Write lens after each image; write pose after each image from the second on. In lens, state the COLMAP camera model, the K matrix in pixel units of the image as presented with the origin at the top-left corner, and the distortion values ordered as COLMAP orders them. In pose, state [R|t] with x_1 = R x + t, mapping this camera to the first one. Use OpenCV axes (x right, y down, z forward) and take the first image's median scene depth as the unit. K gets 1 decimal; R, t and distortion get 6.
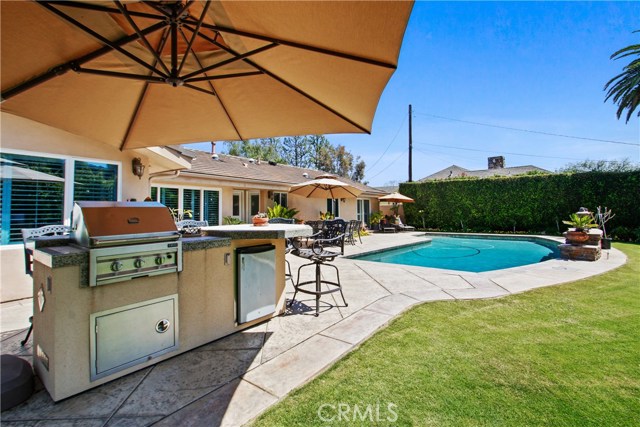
lens RADIAL K [[298.2, 0, 317.4], [0, 298.2, 202.8], [0, 0, 1]] dist [-0.004019, -0.000454]
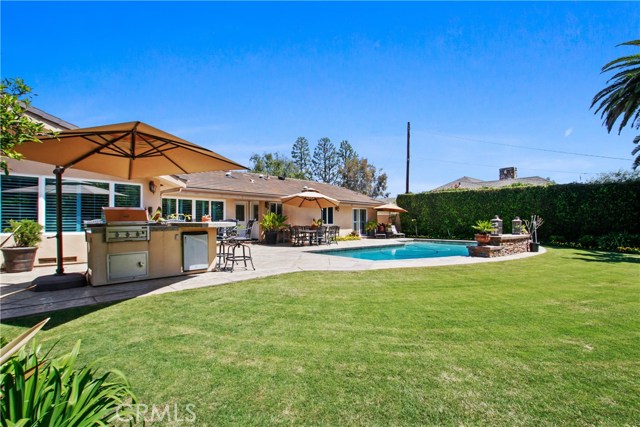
lens RADIAL K [[295.4, 0, 318.6], [0, 295.4, 224.9], [0, 0, 1]] dist [-0.001291, -0.000170]
pose [[0.989772, 0.011444, -0.142200, 0.228445], [-0.005769, 0.999173, 0.040261, 0.006466], [0.142543, -0.039029, 0.989019, -0.199603]]
